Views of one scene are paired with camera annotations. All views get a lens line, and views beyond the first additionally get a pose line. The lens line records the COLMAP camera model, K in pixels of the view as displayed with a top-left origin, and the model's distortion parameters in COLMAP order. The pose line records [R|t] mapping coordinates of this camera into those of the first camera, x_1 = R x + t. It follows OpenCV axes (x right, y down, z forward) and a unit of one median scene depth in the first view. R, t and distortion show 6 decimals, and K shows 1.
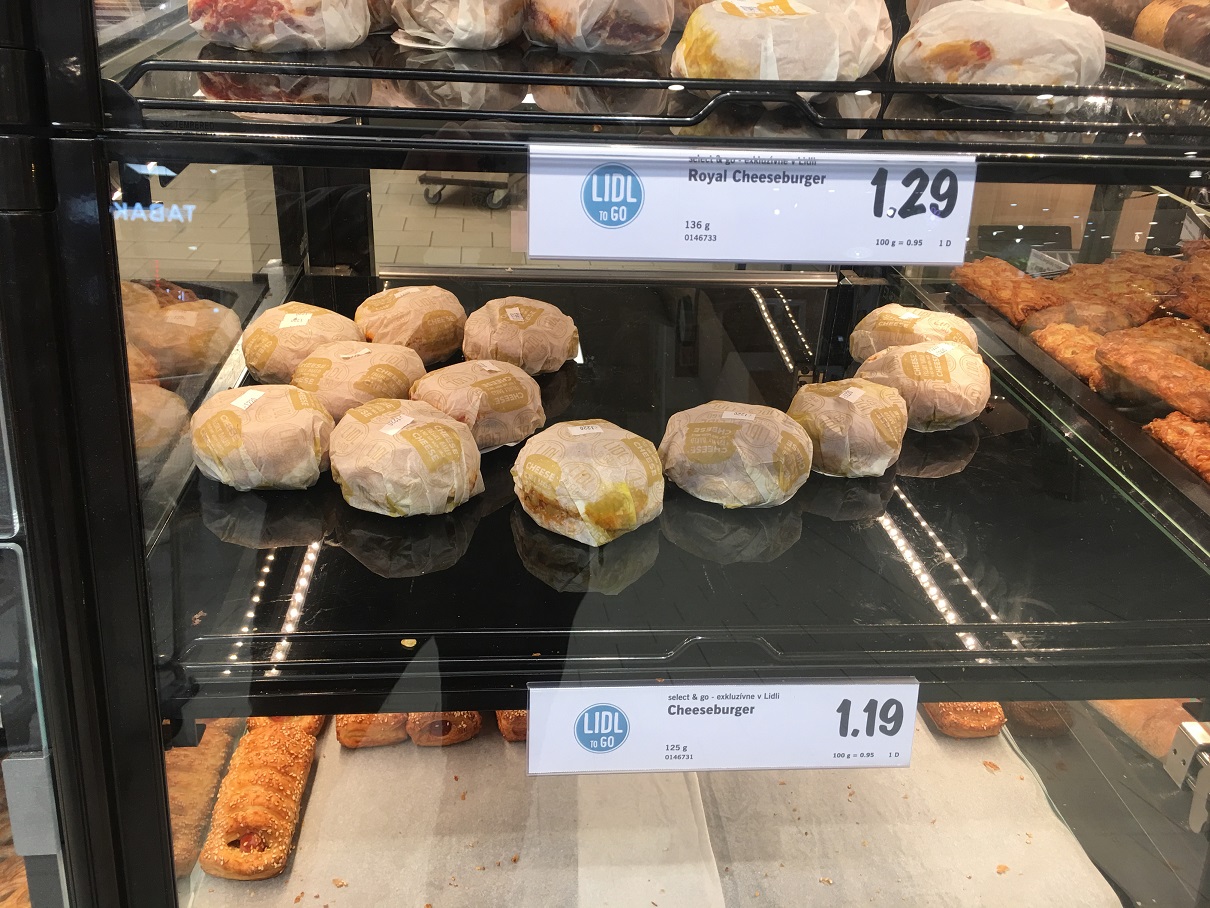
lens RADIAL K [[1041.2, 0, 607.4], [0, 1041.2, 448.1], [0, 0, 1]] dist [0.079532, -0.113634]
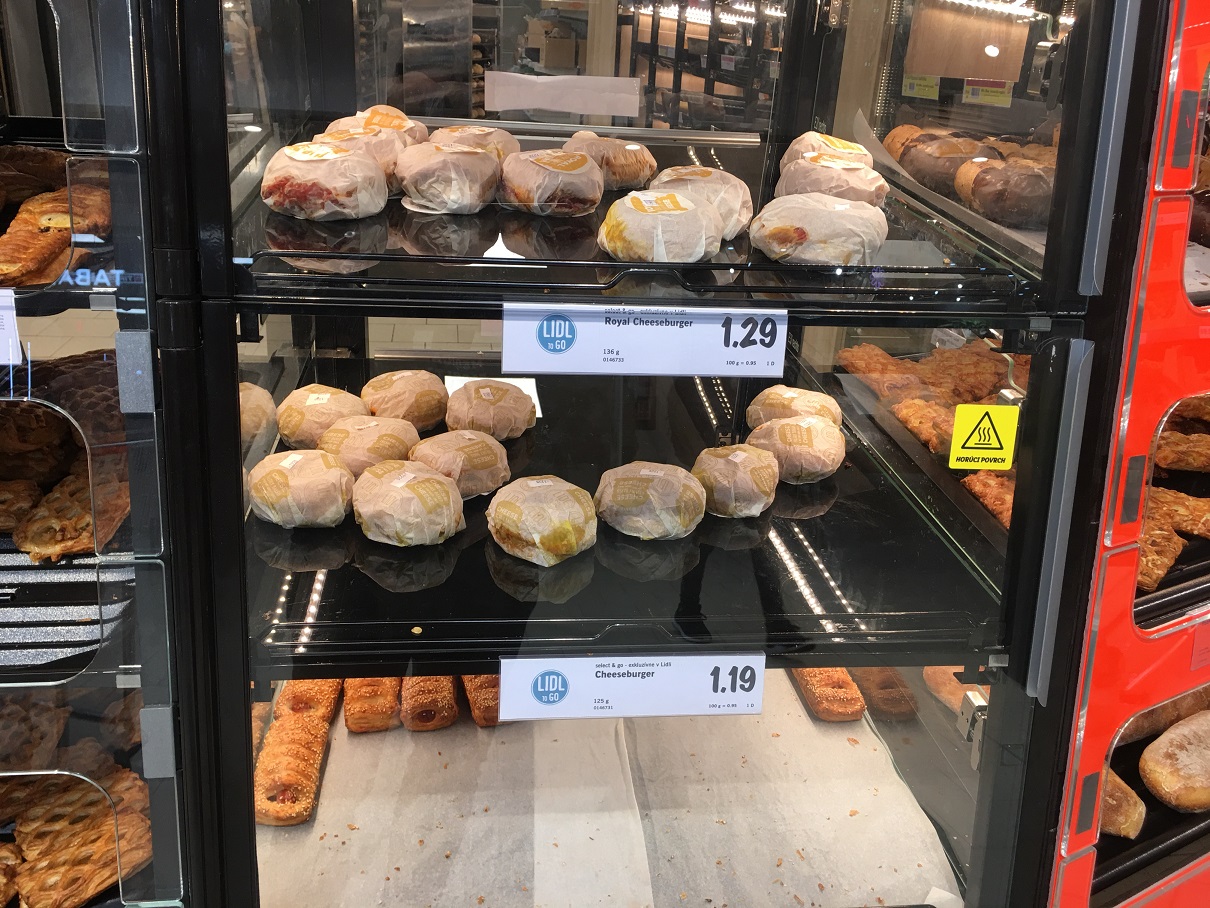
lens RADIAL K [[1041.2, 0, 608.7], [0, 1041.2, 447.7], [0, 0, 1]] dist [0.079532, -0.113634]
pose [[0.999212, 0.000151, 0.039687, 0.014665], [0.001807, 0.998783, -0.049289, 0.003999], [-0.039646, 0.049321, 0.997996, -0.382152]]
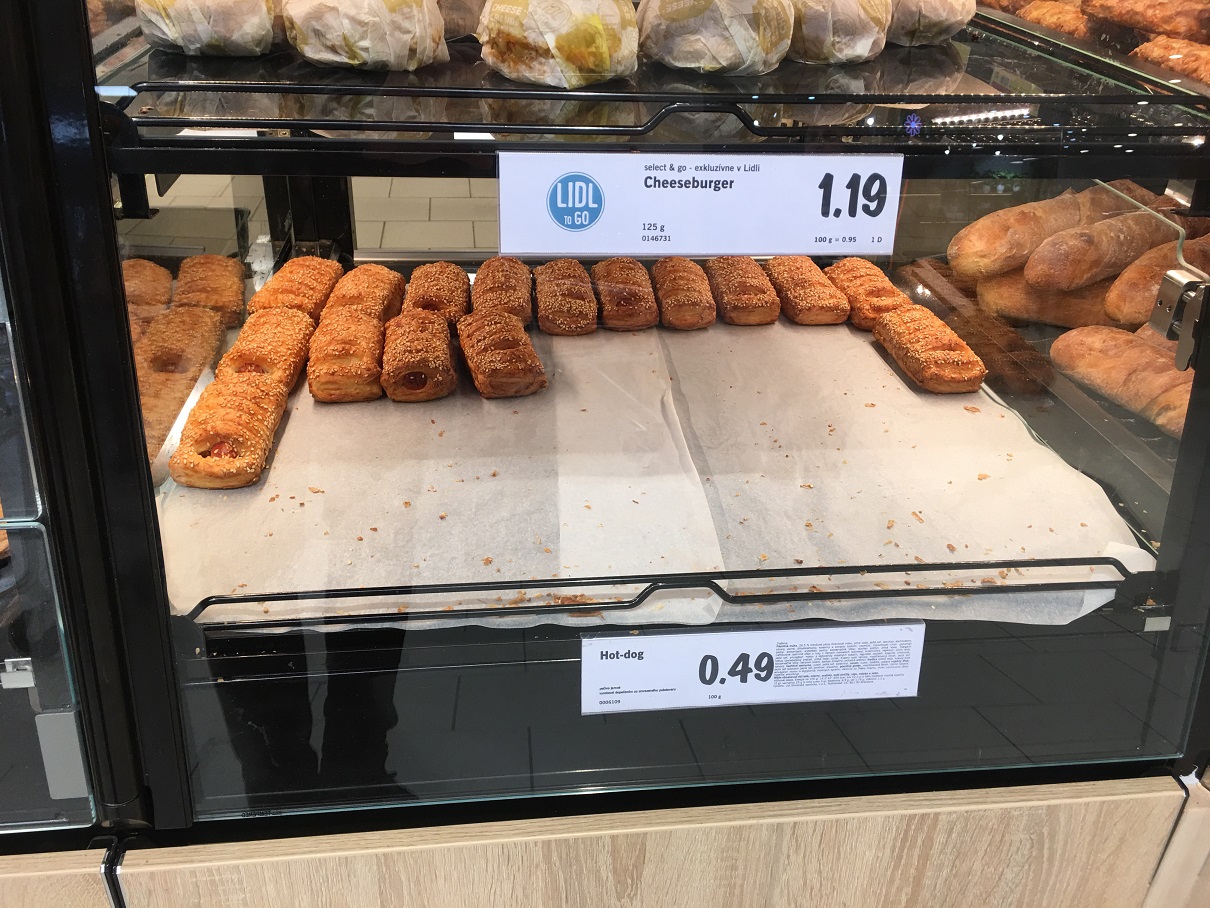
lens RADIAL K [[1041.2, 0, 615.8], [0, 1041.2, 452.3], [0, 0, 1]] dist [0.079532, -0.113634]
pose [[0.999491, -0.019412, 0.025298, 0.002207], [0.017756, 0.997785, 0.064115, 0.347570], [-0.026487, -0.063633, 0.997622, 0.020884]]
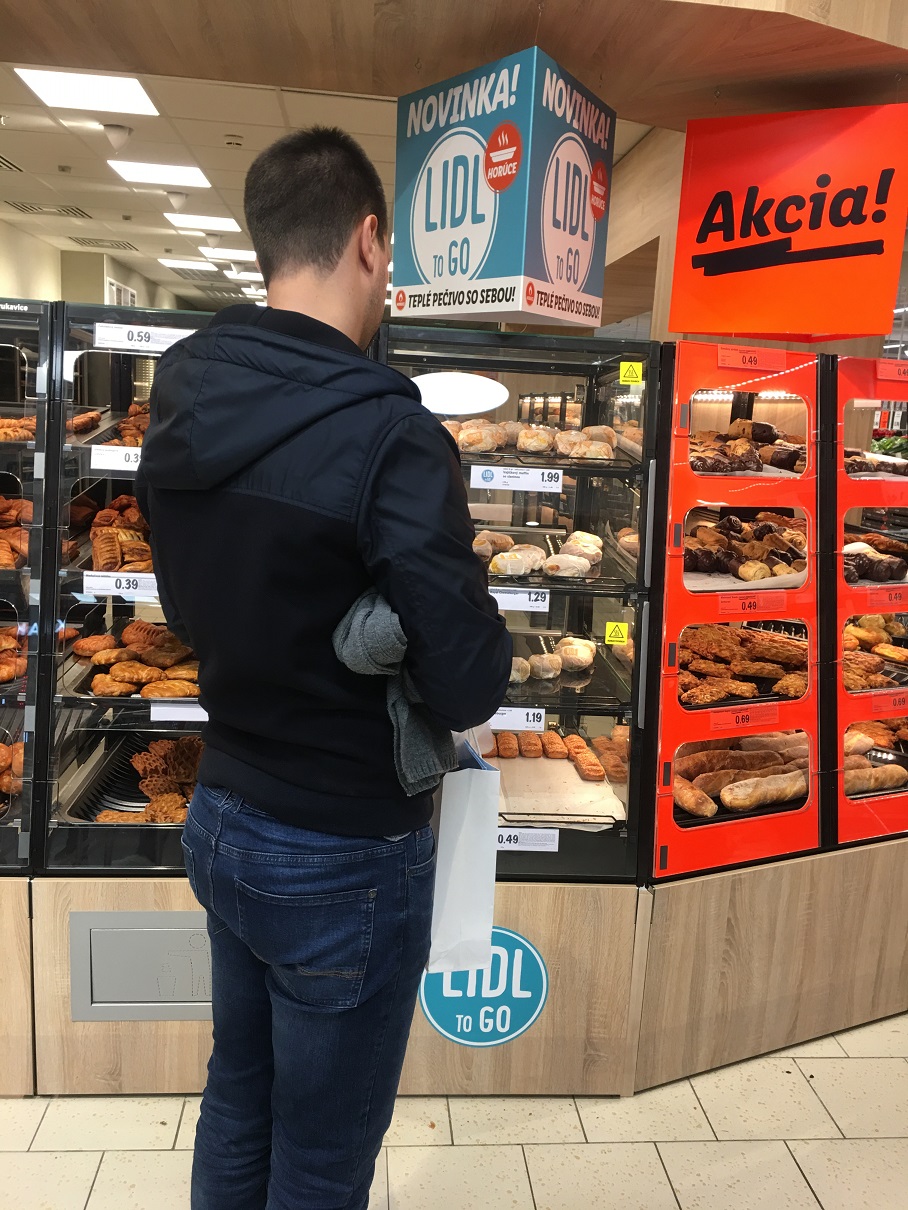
lens RADIAL K [[1041.2, 0, 456.9], [0, 1041.2, 596.2], [0, 0, 1]] dist [0.079532, -0.113634]
pose [[0.999704, 0.018030, -0.016312, 0.000503], [-0.021566, 0.967372, -0.252442, 0.692953], [0.011229, 0.252719, 0.967475, -2.595641]]
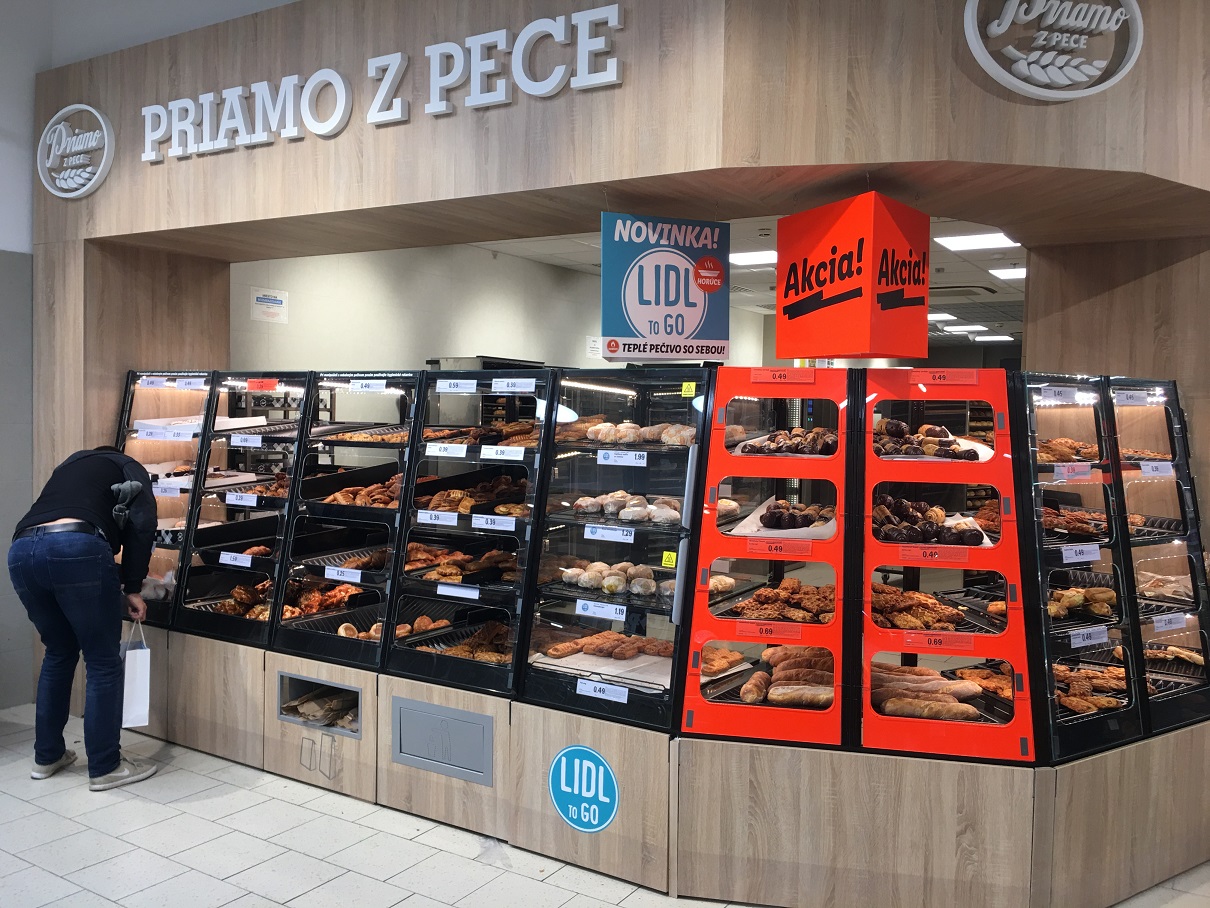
lens RADIAL K [[1041.2, 0, 596.0], [0, 1041.2, 452.4], [0, 0, 1]] dist [0.079532, -0.113634]
pose [[0.776786, 0.000788, -0.629764, 3.417430], [-0.256223, 0.913887, -0.314897, 1.160590], [0.575285, 0.405968, 0.710096, -3.306845]]
